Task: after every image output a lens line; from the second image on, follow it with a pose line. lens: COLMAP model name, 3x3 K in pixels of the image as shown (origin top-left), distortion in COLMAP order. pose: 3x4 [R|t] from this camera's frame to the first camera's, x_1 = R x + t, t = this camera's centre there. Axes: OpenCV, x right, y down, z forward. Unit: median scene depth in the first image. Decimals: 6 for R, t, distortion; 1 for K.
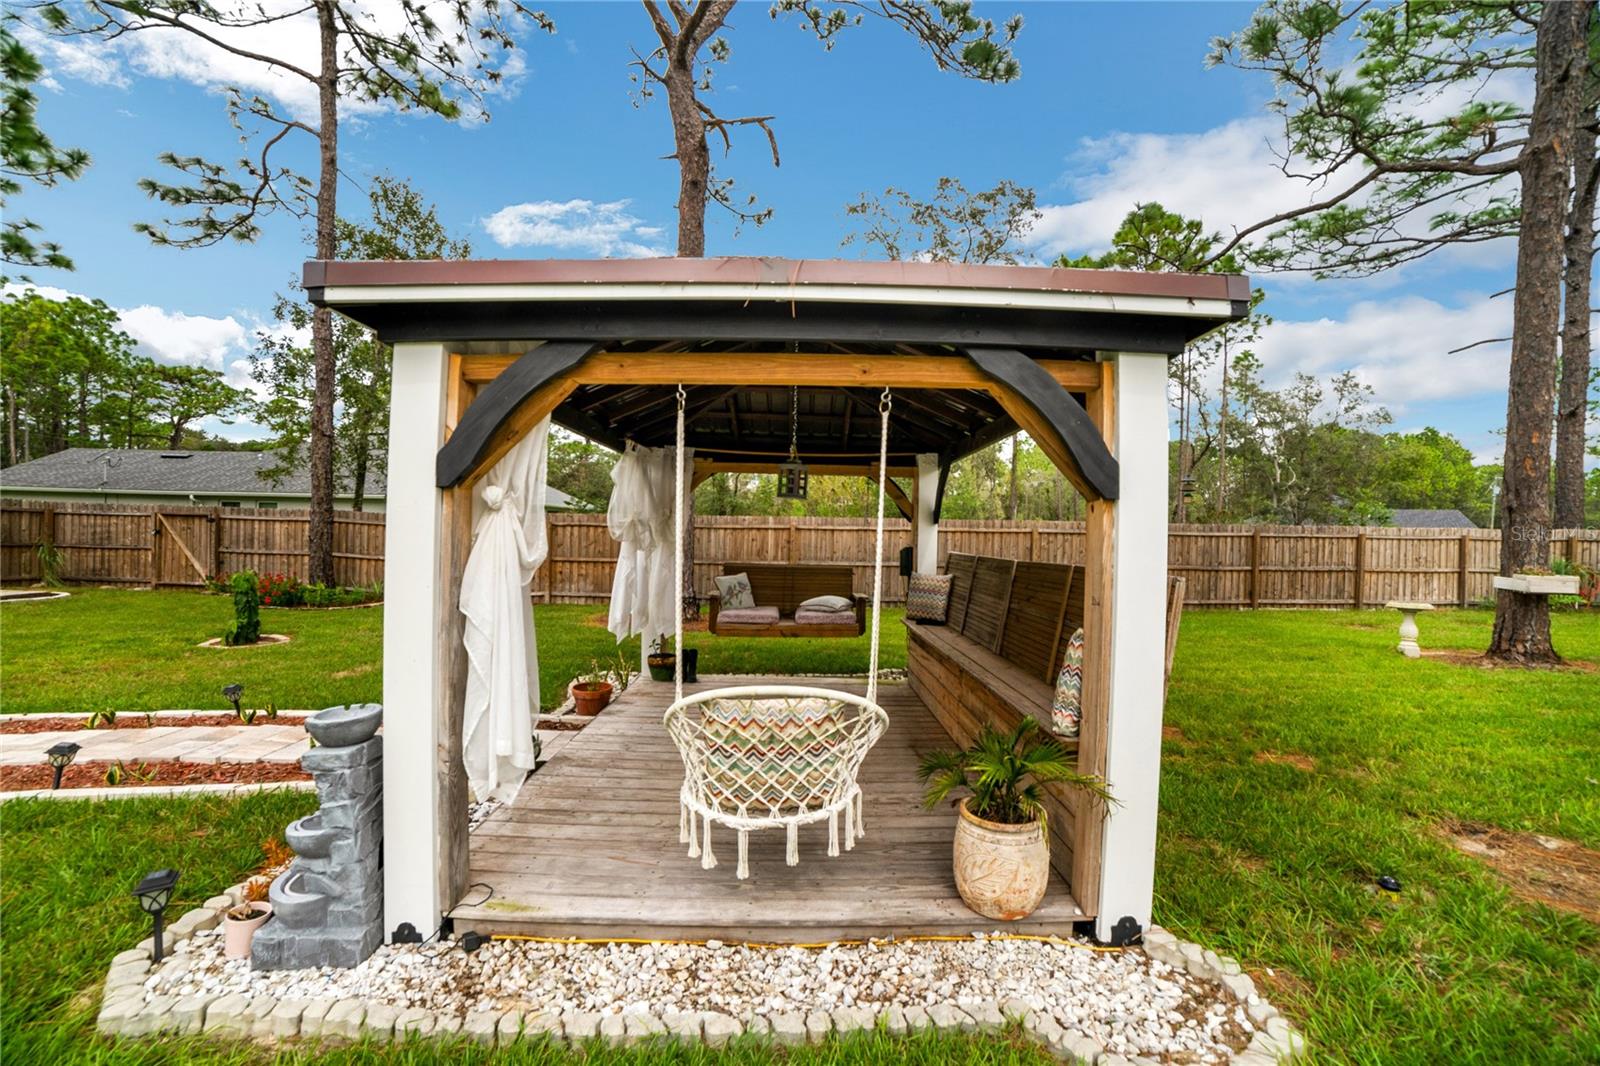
lens RADIAL K [[659.5, 0, 806.8], [0, 659.5, 536.1], [0, 0, 1]] dist [-0.105779, 0.038646]
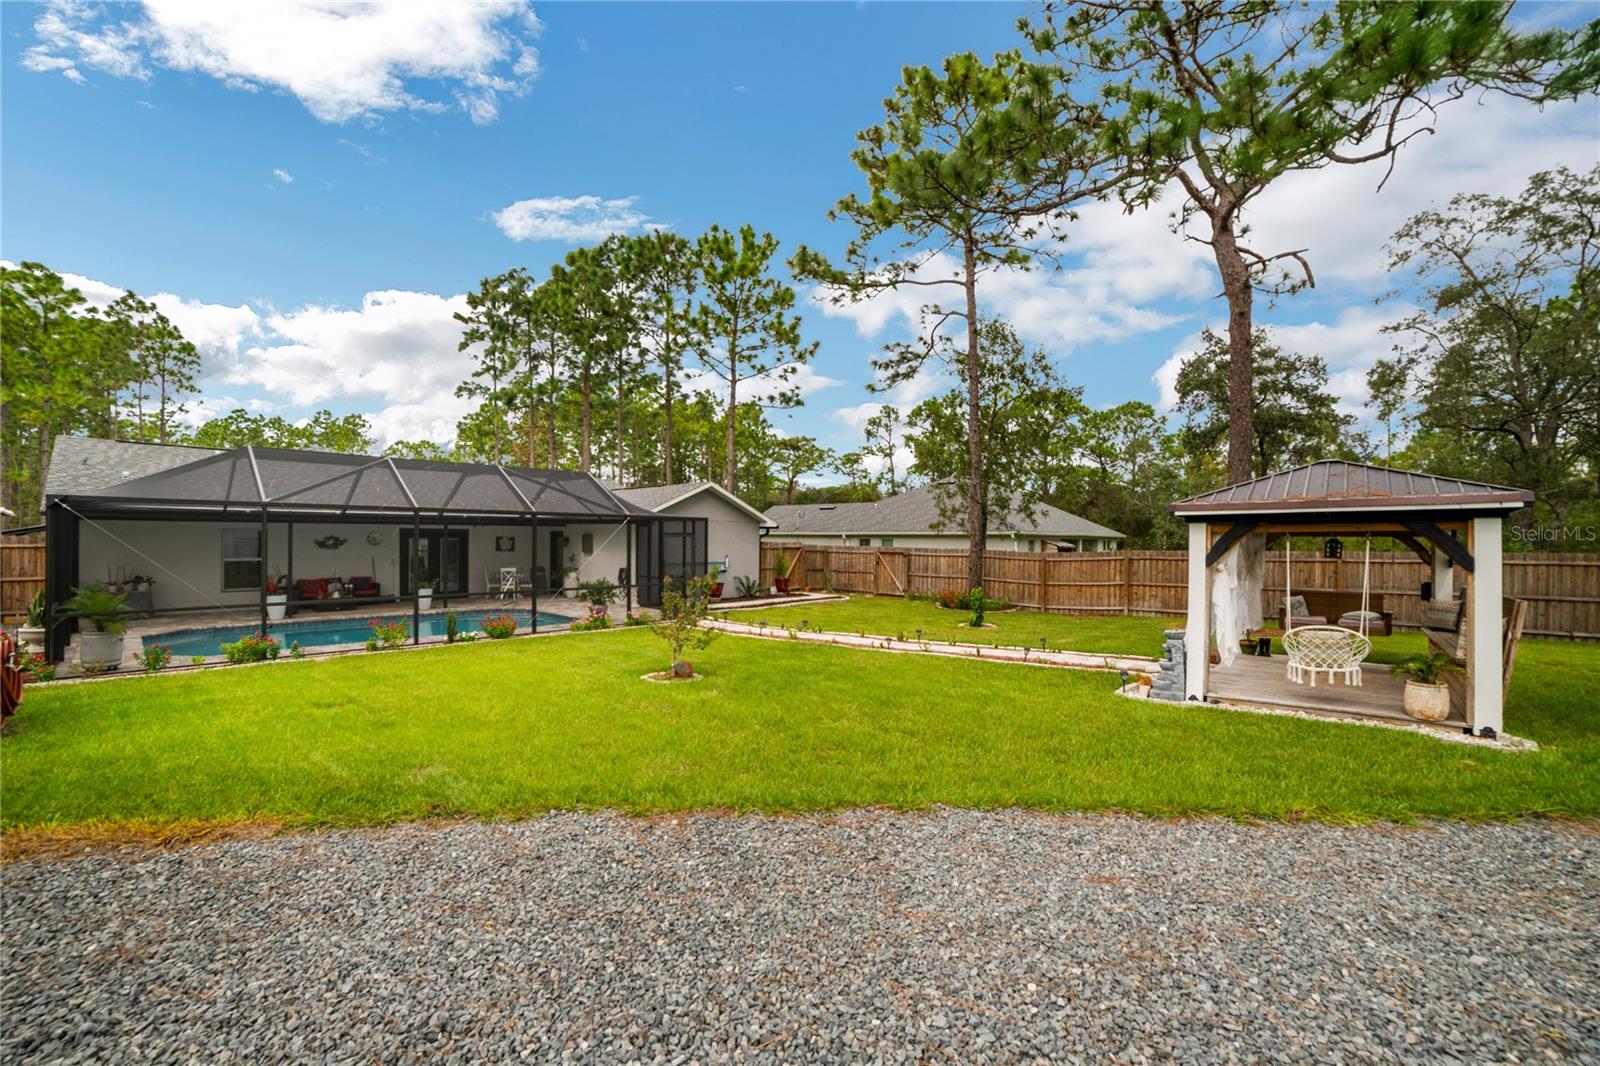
lens RADIAL K [[659.5, 0, 806.8], [0, 659.5, 536.1], [0, 0, 1]] dist [-0.105779, 0.038646]
pose [[0.740756, -0.022190, -0.671407, 0.126262], [-0.000344, 0.999442, -0.033411, -0.116591], [0.671774, 0.024980, 0.740335, -2.883703]]
